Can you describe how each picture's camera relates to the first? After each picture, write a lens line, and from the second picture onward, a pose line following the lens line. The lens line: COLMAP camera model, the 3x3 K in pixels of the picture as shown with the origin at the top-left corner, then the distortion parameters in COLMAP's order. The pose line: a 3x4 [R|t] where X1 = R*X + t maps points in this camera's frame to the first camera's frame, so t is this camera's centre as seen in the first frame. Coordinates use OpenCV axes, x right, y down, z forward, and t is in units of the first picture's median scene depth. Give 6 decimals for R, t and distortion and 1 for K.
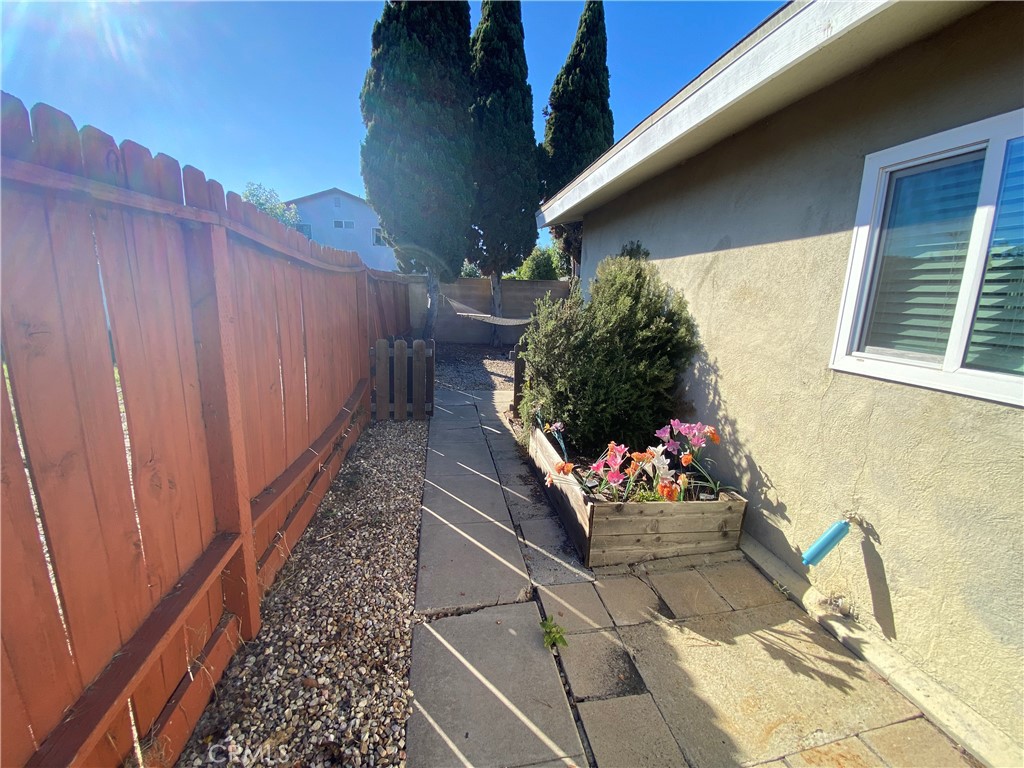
lens RADIAL K [[421.2, 0, 509.5], [0, 421.2, 386.6], [0, 0, 1]] dist [0.036570, -0.027678]
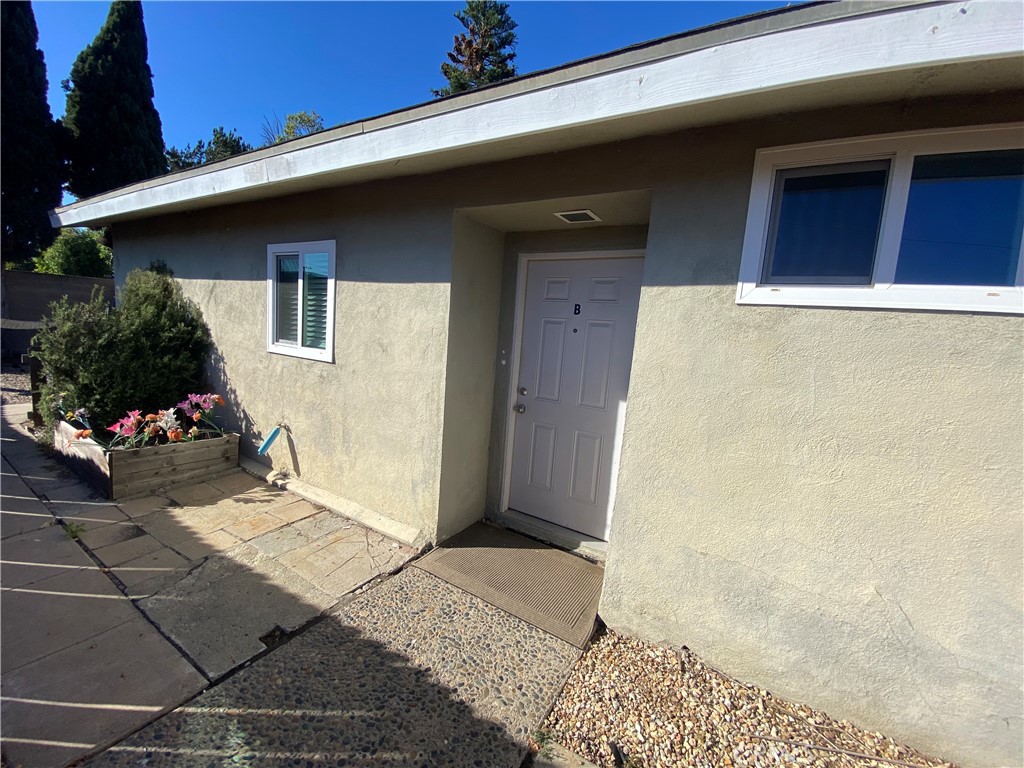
lens RADIAL K [[421.2, 0, 509.5], [0, 421.2, 386.6], [0, 0, 1]] dist [0.036570, -0.027678]
pose [[0.662662, -0.074151, 0.745239, 0.032157], [0.095604, 0.995321, 0.014023, 0.141065], [-0.742791, 0.061955, 0.666650, -0.787596]]
